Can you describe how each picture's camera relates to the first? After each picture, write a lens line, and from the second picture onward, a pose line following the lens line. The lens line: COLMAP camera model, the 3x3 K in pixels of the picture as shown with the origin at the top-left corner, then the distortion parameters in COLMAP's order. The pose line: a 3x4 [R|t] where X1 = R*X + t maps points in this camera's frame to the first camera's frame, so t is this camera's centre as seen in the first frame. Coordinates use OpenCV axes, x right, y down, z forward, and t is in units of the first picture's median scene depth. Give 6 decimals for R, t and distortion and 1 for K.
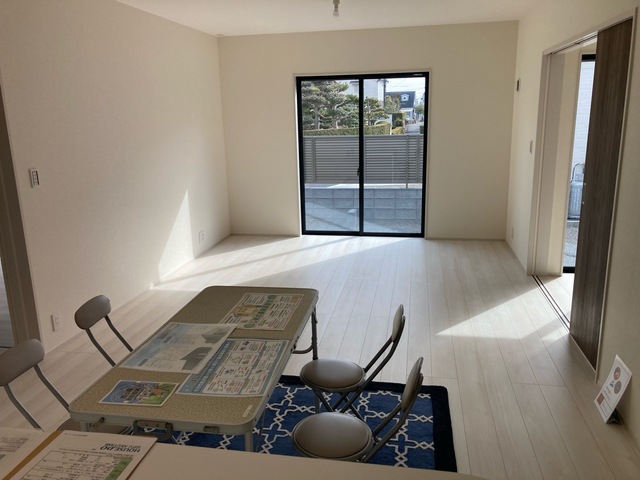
lens RADIAL K [[522.8, 0, 318.2], [0, 522.8, 241.0], [0, 0, 1]] dist [-0.000956, 0.002277]
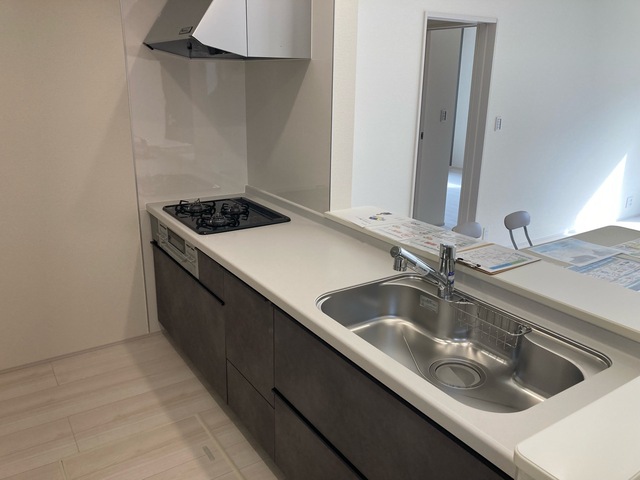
lens RADIAL K [[522.8, 0, 316.4], [0, 522.8, 240.3], [0, 0, 1]] dist [-0.000956, 0.002277]
pose [[0.691829, 0.241315, -0.680543, 0.193847], [-0.196011, 0.969875, 0.144648, 0.104889], [0.694947, 0.033322, 0.718288, -0.448961]]
